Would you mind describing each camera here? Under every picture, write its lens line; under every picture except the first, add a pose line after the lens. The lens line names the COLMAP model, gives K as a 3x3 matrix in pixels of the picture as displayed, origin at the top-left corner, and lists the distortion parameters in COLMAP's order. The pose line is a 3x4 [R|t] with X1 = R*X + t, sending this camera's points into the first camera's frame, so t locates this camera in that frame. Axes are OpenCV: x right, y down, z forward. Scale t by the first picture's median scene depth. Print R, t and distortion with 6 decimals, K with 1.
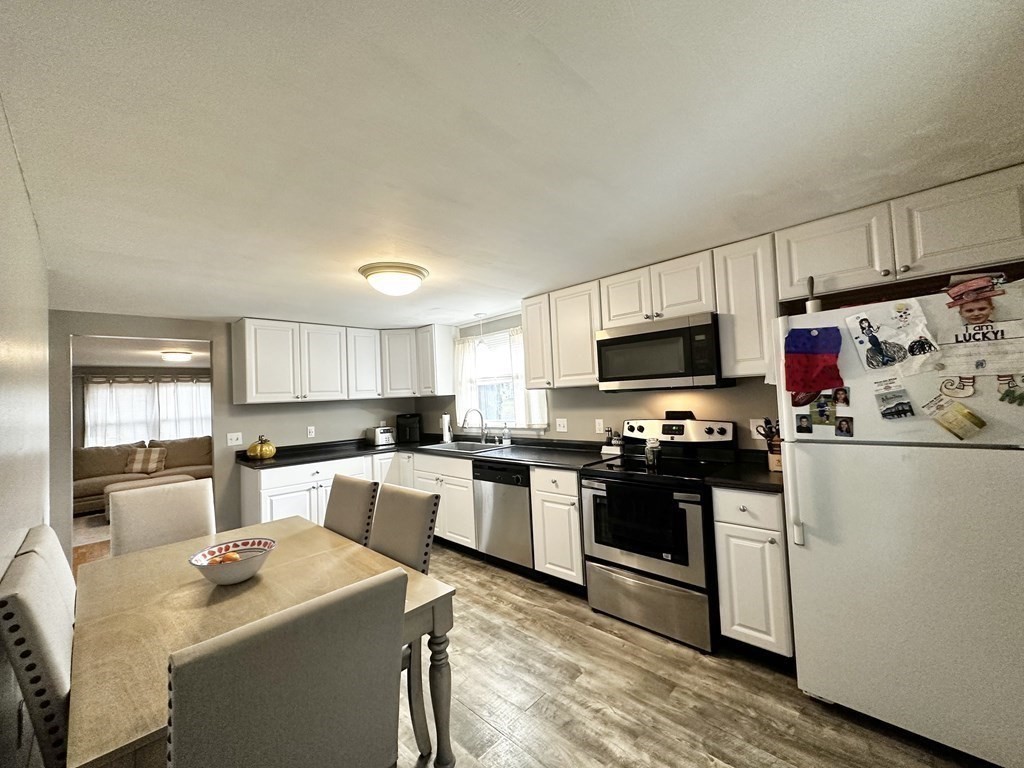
lens RADIAL K [[408.1, 0, 507.3], [0, 408.1, 384.1], [0, 0, 1]] dist [0.000342, -0.000182]
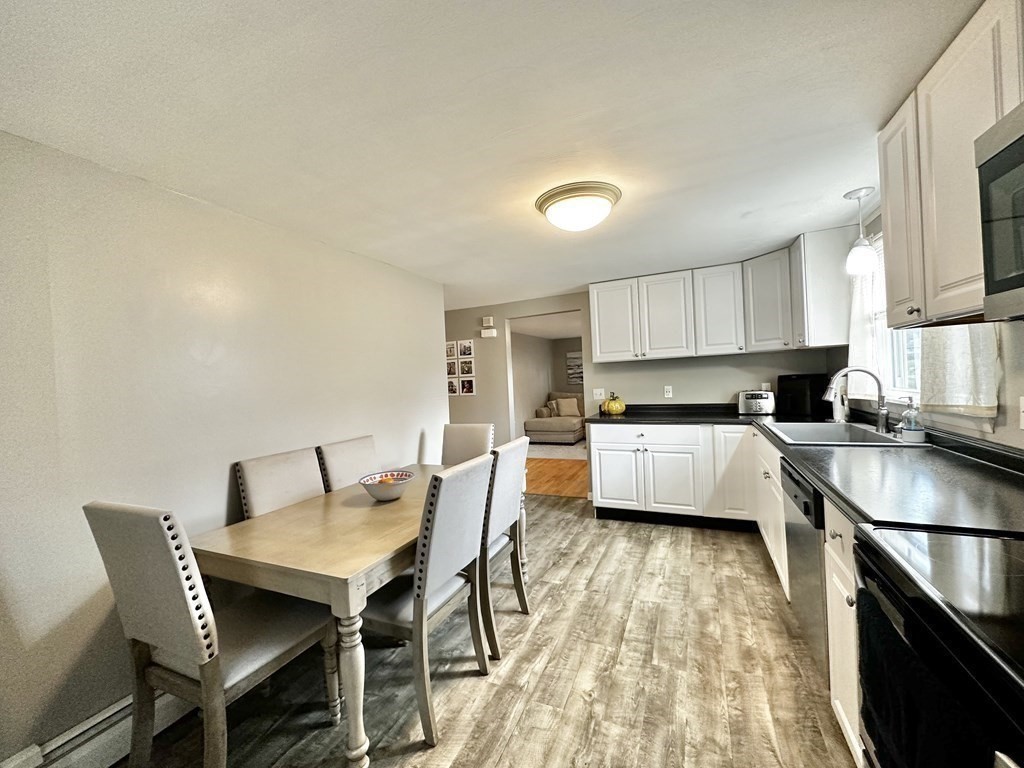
lens RADIAL K [[408.1, 0, 512.1], [0, 408.1, 383.2], [0, 0, 1]] dist [0.000342, -0.000182]
pose [[0.347839, 0.039777, -0.936710, 0.375757], [0.067397, 0.995454, 0.067299, 0.015746], [0.935129, -0.086541, 0.343577, 0.487451]]
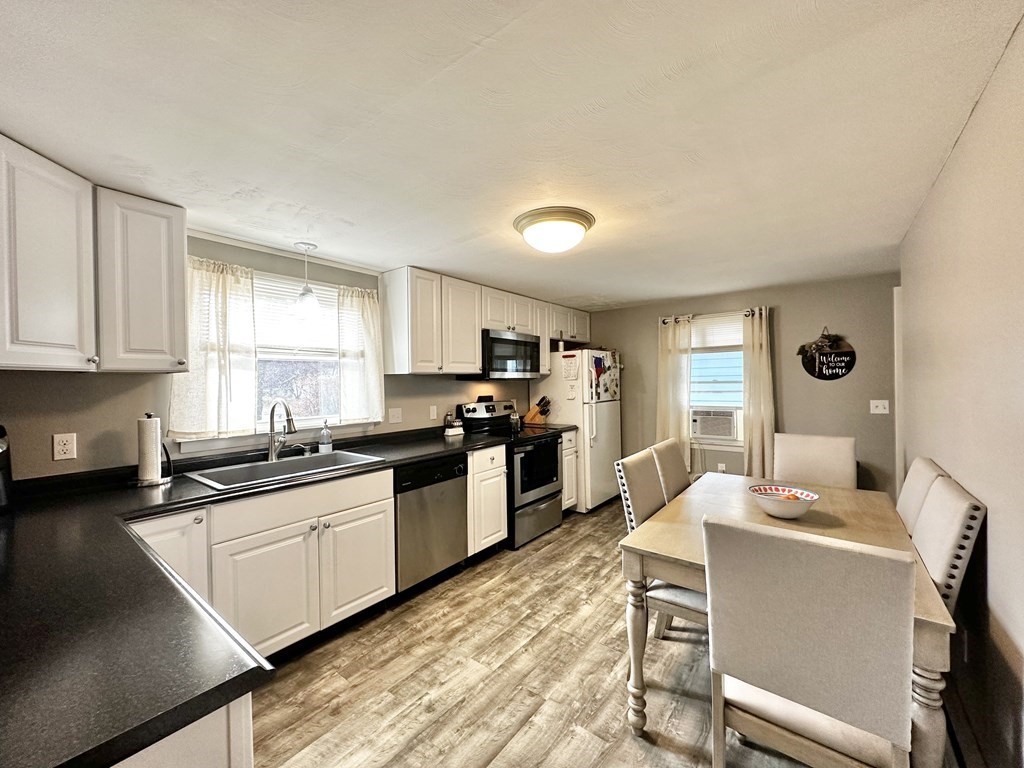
lens RADIAL K [[408.1, 0, 511.4], [0, 408.1, 385.3], [0, 0, 1]] dist [0.000342, -0.000182]
pose [[-0.109037, 0.035870, 0.993390, -0.916088], [-0.013710, 0.999199, -0.037585, 0.075673], [-0.993943, -0.017718, -0.108457, 0.991044]]
